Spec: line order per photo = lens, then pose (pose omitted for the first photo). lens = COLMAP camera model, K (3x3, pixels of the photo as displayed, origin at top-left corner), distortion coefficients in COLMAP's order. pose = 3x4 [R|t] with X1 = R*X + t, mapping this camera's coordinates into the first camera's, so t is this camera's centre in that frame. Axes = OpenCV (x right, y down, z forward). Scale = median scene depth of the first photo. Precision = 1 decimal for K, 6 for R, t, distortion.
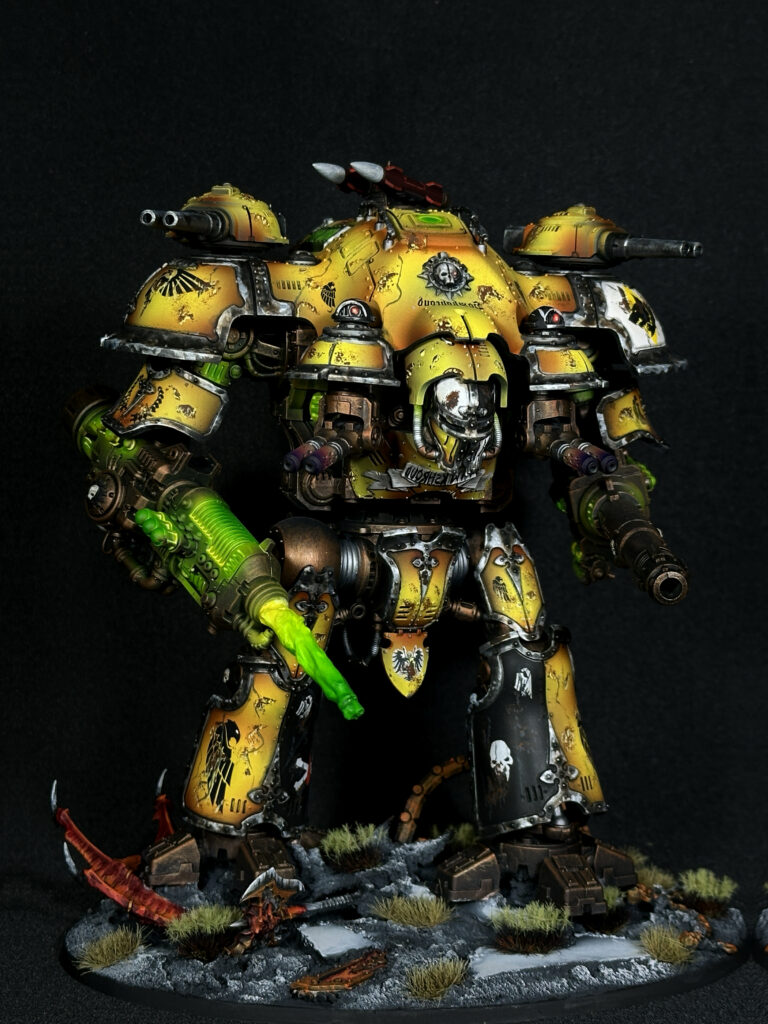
lens RADIAL K [[1940.5, 0, 384.0], [0, 1940.5, 512.0], [0, 0, 1]] dist [0.128946, 0.007493]
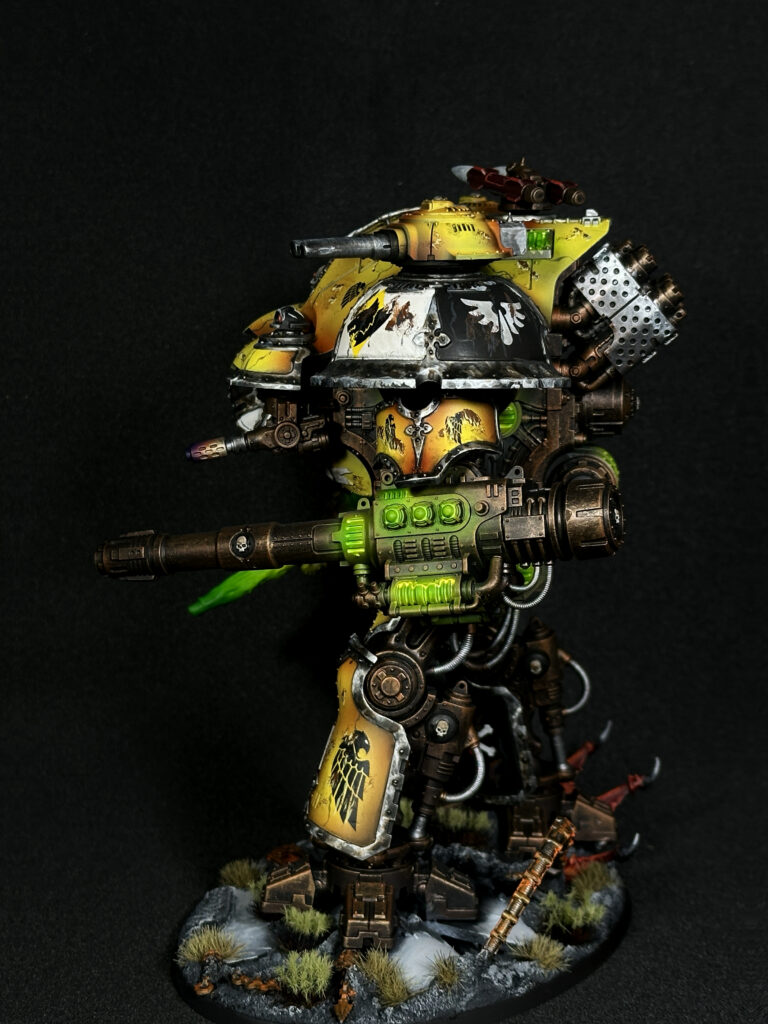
lens RADIAL K [[1940.5, 0, 384.0], [0, 1940.5, 512.0], [0, 0, 1]] dist [0.128946, 0.007493]
pose [[-0.393609, 0.116470, -0.911870, 0.966891], [-0.109867, 0.978872, 0.172452, -0.173602], [0.912689, 0.168063, -0.372496, 1.378817]]
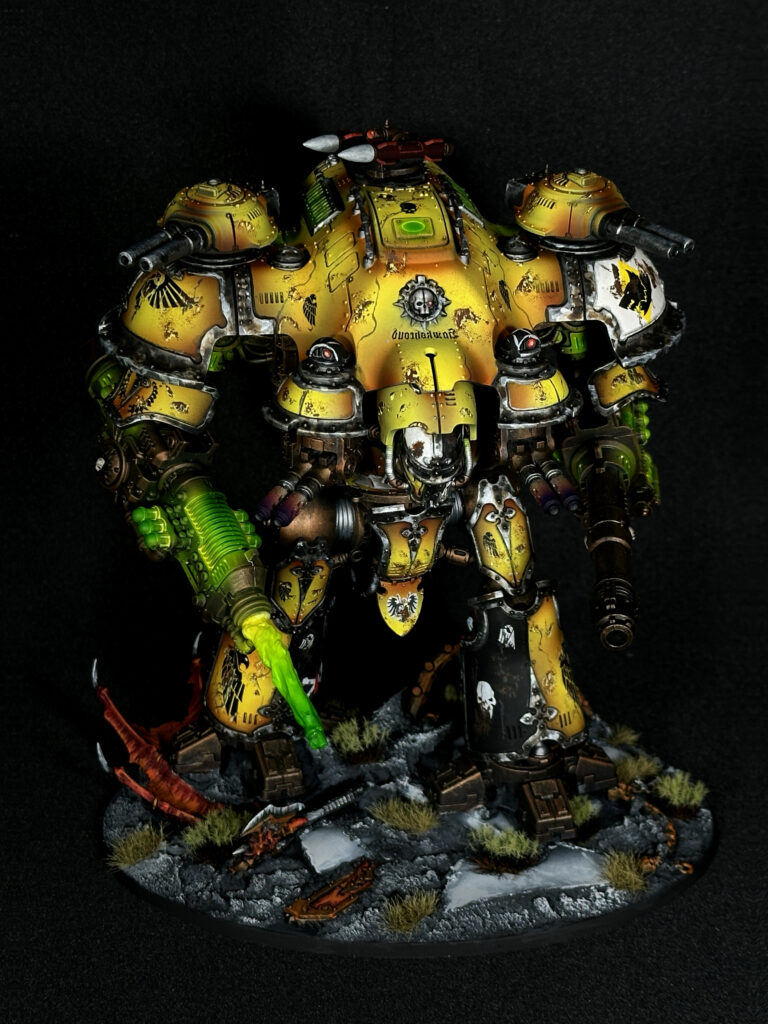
lens RADIAL K [[2044.8, 0, 384.0], [0, 2044.8, 512.0], [0, 0, 1]] dist [0.122556, 0.249062]
pose [[0.993660, 0.033942, -0.107179, 0.122995], [0.006496, 0.934411, 0.356138, -0.377536], [0.112237, -0.354576, 0.928266, -0.027315]]
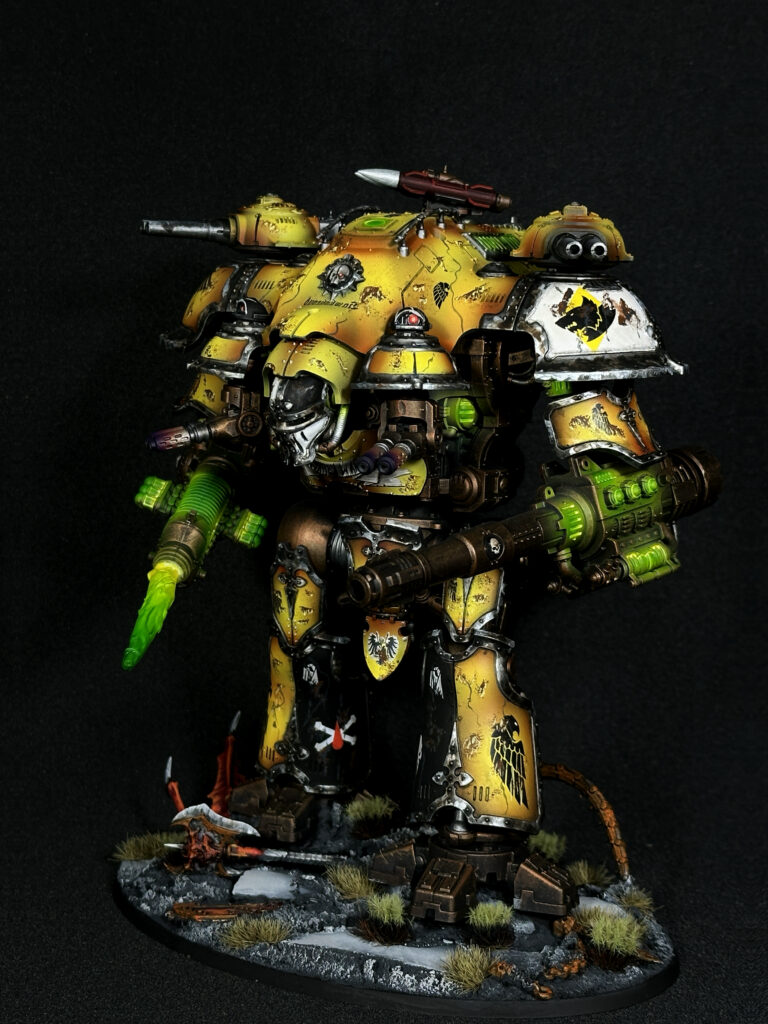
lens RADIAL K [[1940.5, 0, 384.0], [0, 1940.5, 512.0], [0, 0, 1]] dist [0.128946, 0.007493]
pose [[0.672108, 0.090545, -0.734897, 0.785480], [-0.090388, 0.995105, 0.039939, -0.037224], [0.734916, 0.039583, 0.677002, 0.296135]]
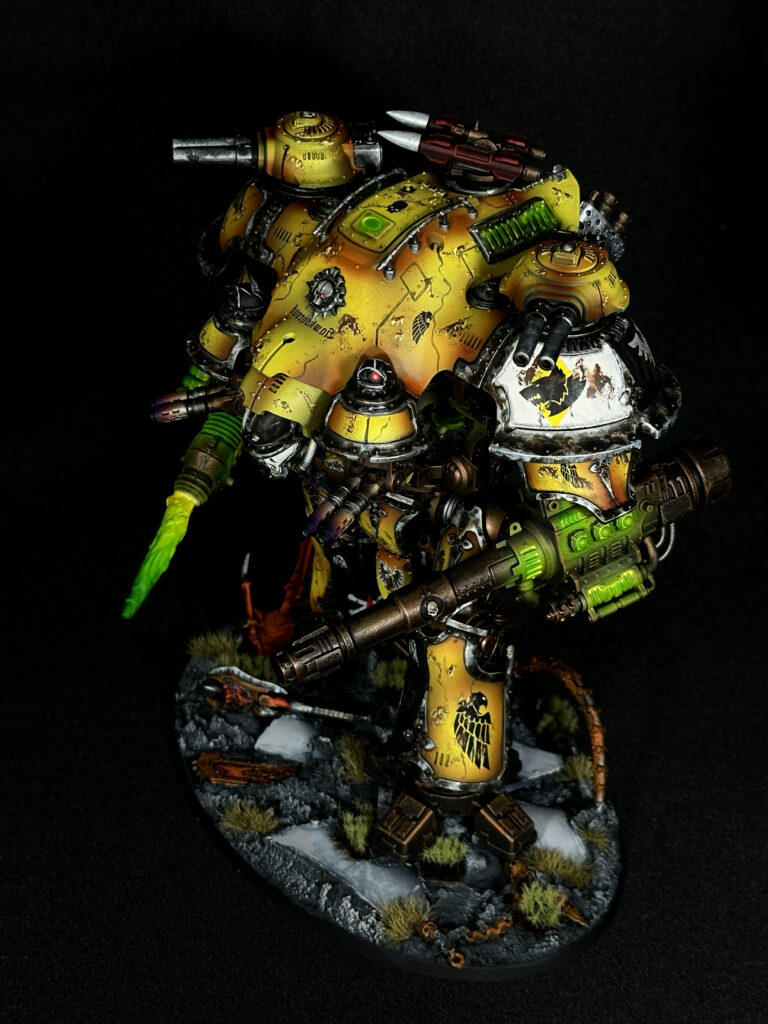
lens RADIAL K [[2044.8, 0, 384.0], [0, 2044.8, 512.0], [0, 0, 1]] dist [0.122556, 0.249062]
pose [[0.454381, 0.497681, -0.738817, 0.854325], [-0.103159, 0.853197, 0.511286, -0.547877], [0.884814, -0.156103, 0.439017, 0.506677]]
